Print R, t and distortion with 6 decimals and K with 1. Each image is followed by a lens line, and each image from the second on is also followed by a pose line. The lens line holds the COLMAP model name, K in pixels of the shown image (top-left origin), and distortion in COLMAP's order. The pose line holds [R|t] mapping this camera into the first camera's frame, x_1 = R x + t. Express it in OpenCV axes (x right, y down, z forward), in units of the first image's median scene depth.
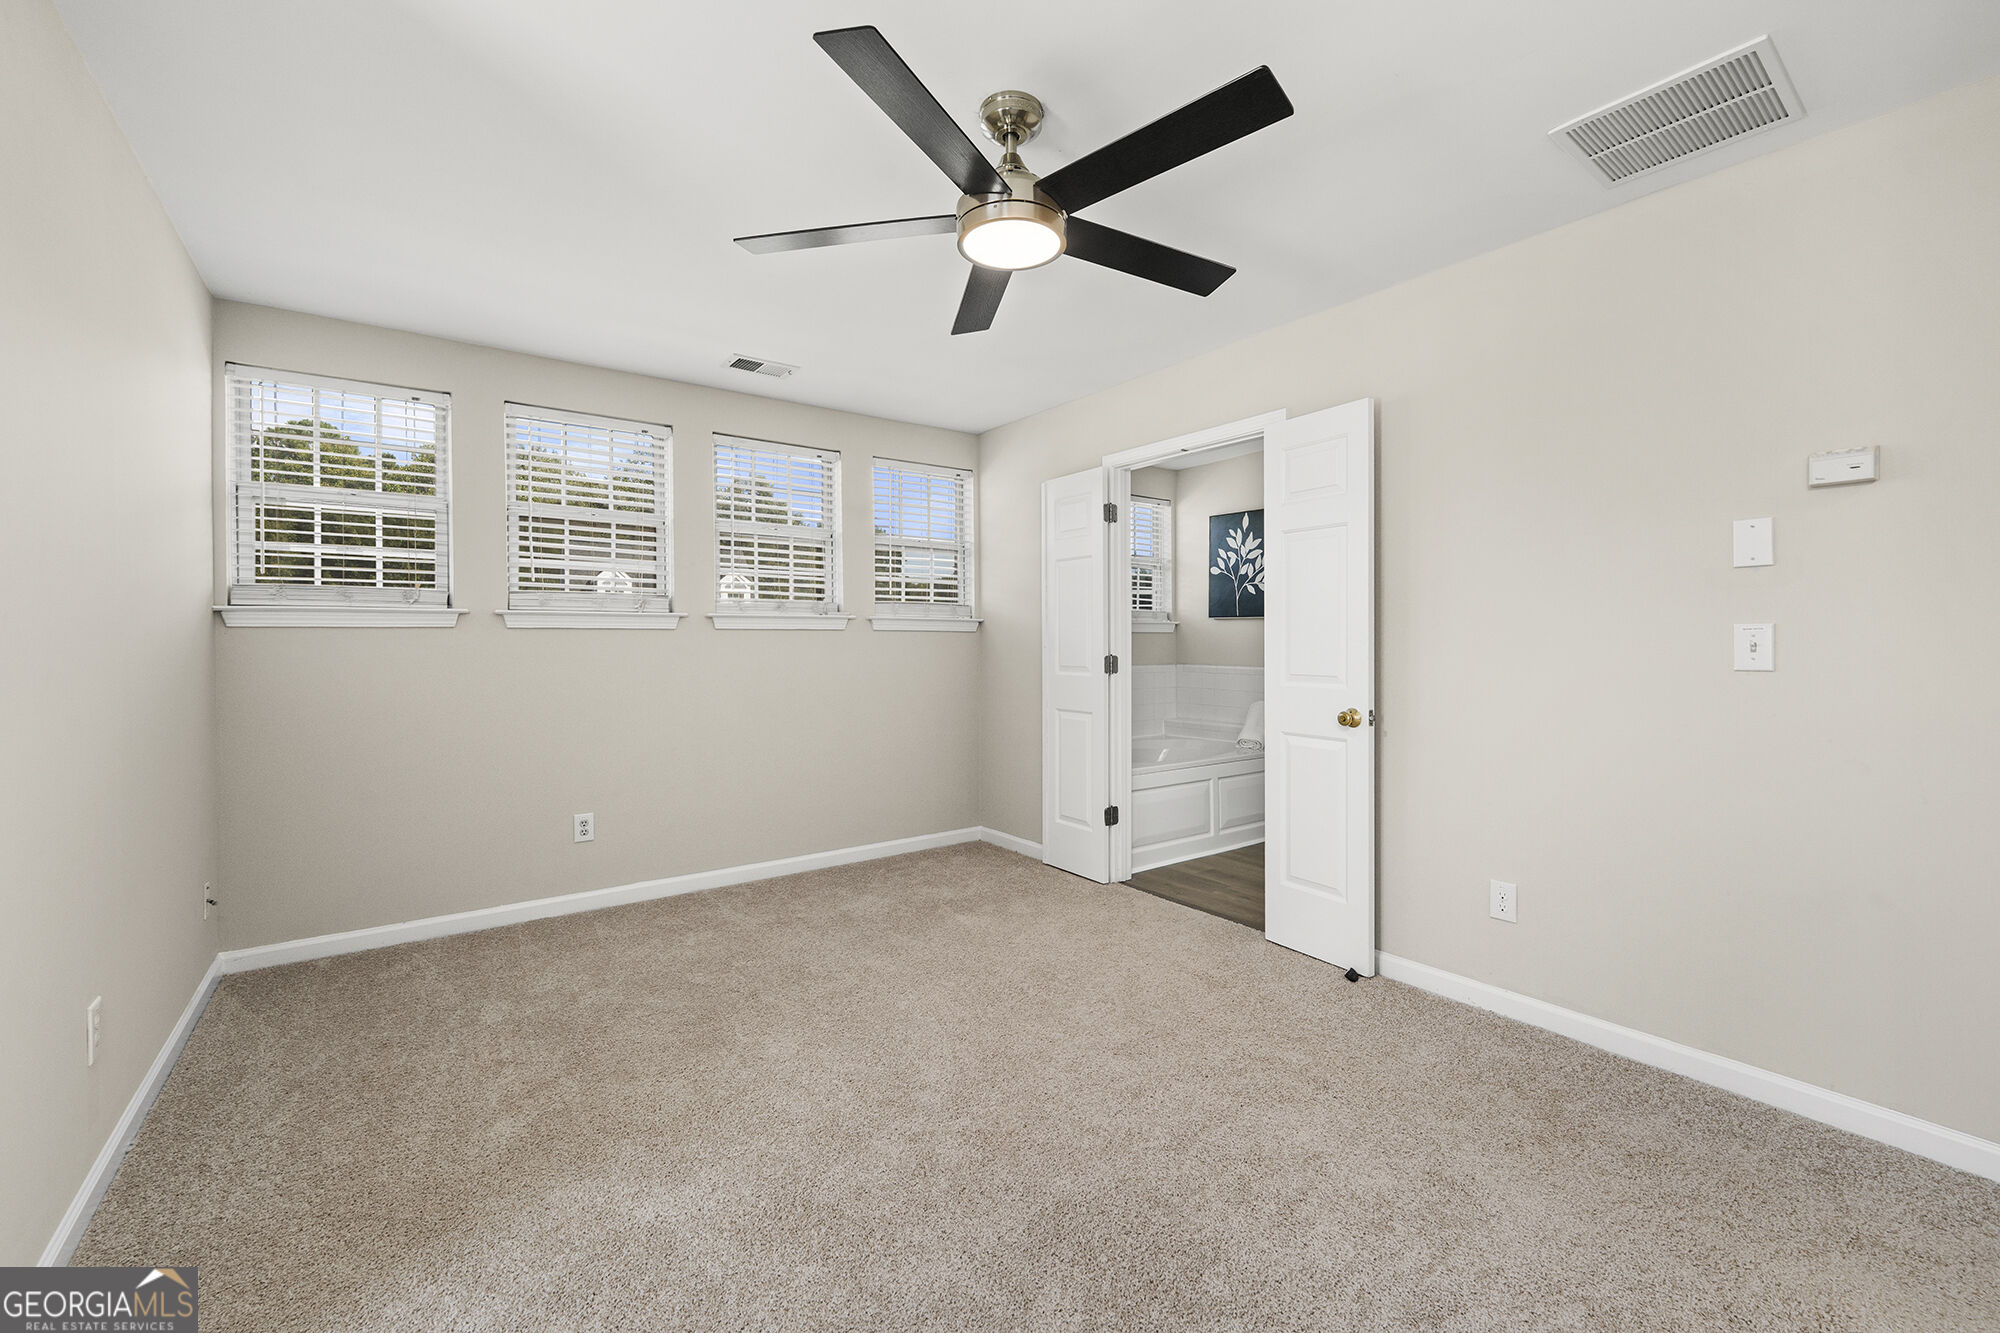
lens RADIAL K [[802.4, 0, 1001.9], [0, 802.4, 664.0], [0, 0, 1]] dist [0.000556, -0.000010]
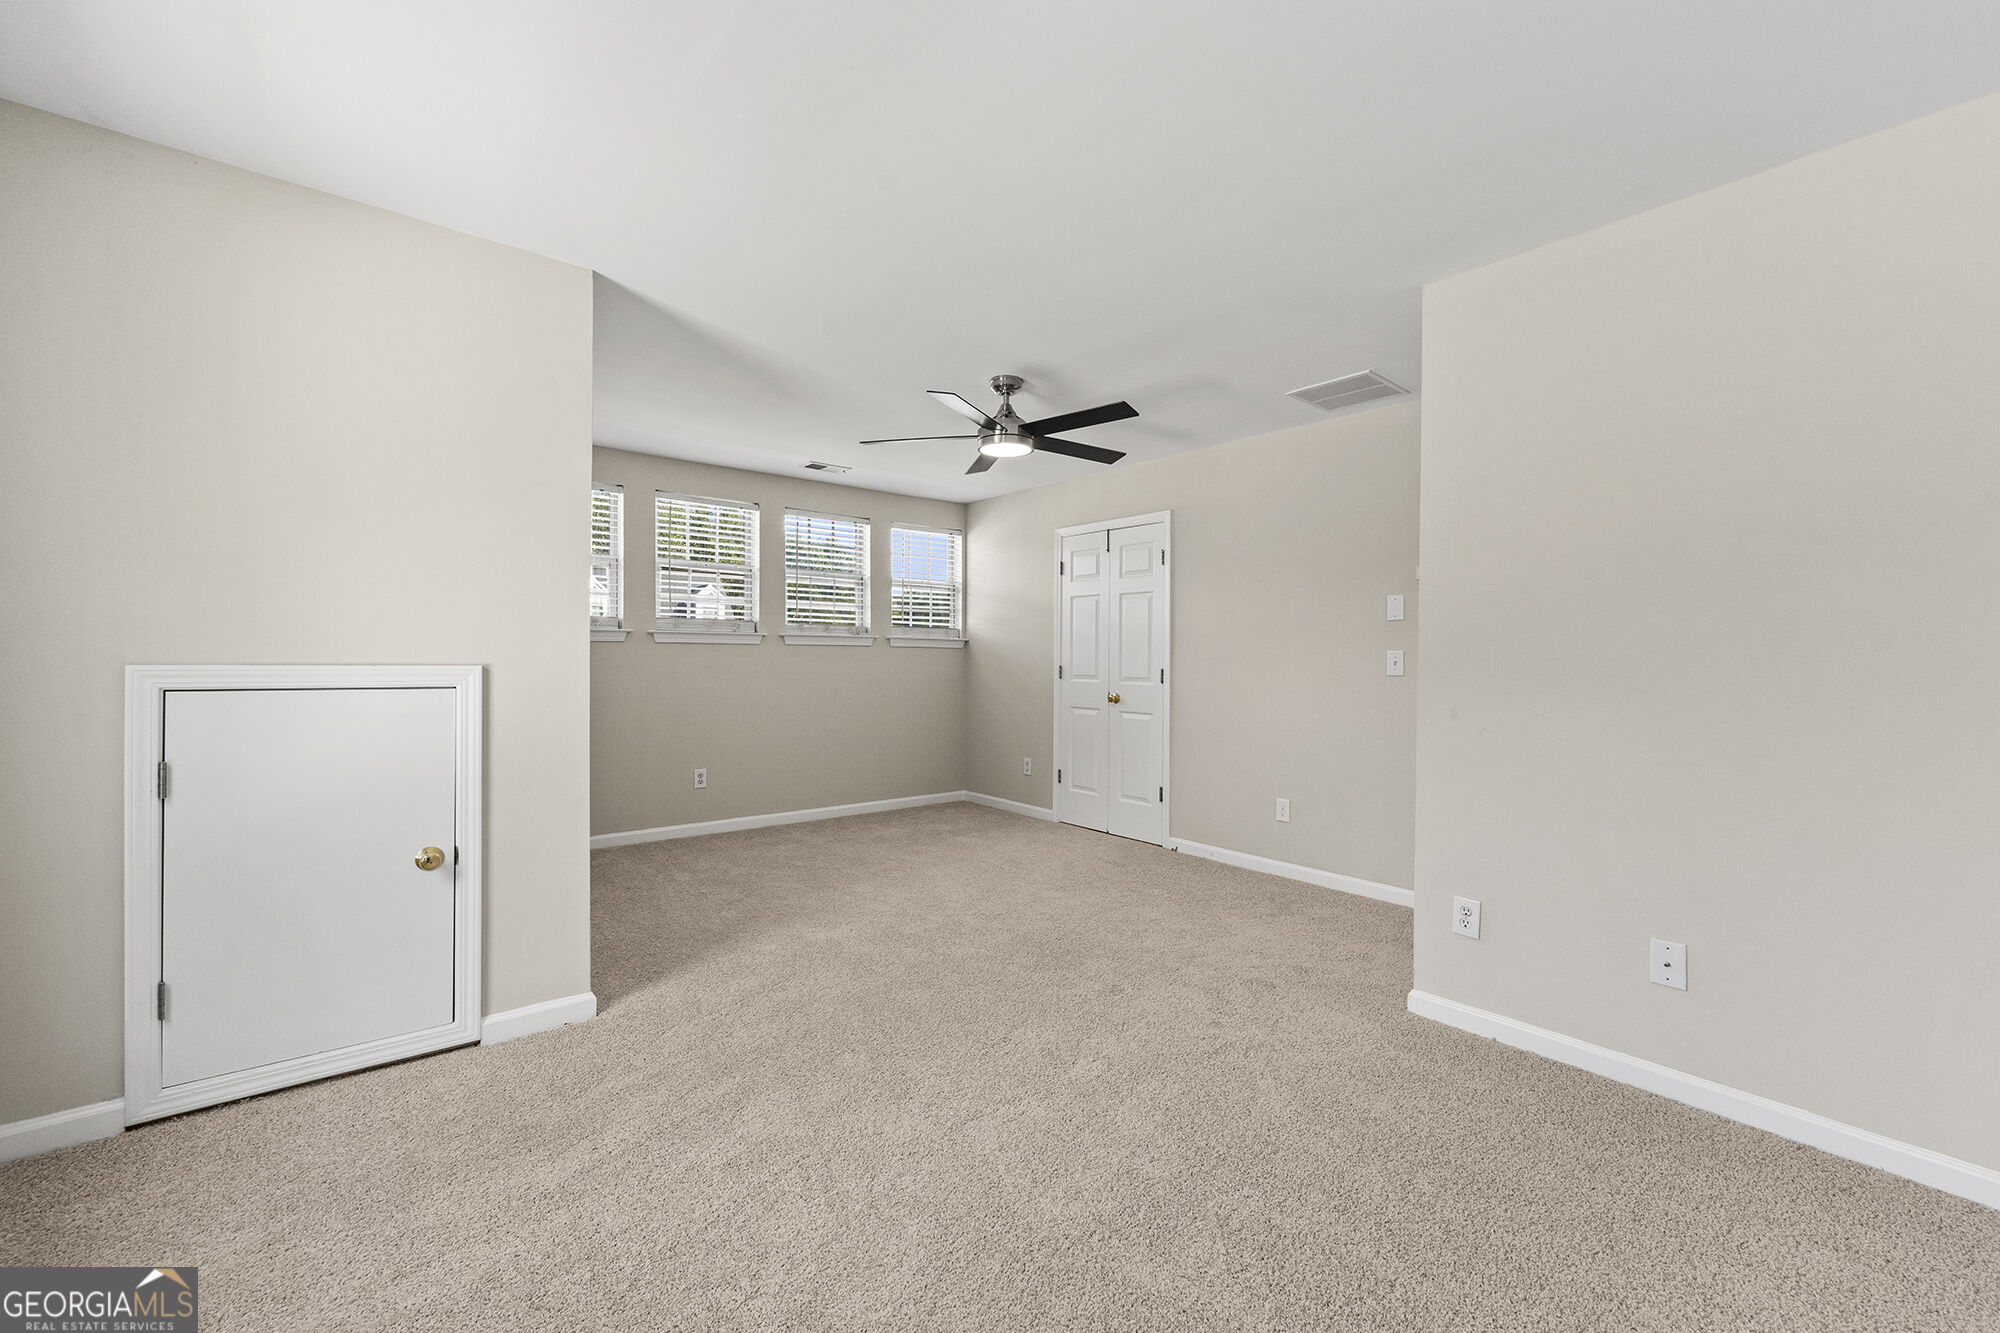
lens RADIAL K [[802.4, 0, 994.5], [0, 802.4, 666.6], [0, 0, 1]] dist [0.000556, -0.000010]
pose [[0.998926, 0.012472, 0.044615, -0.056786], [-0.011734, 0.999791, -0.016763, 0.019001], [-0.044815, 0.016221, 0.998864, -0.551283]]
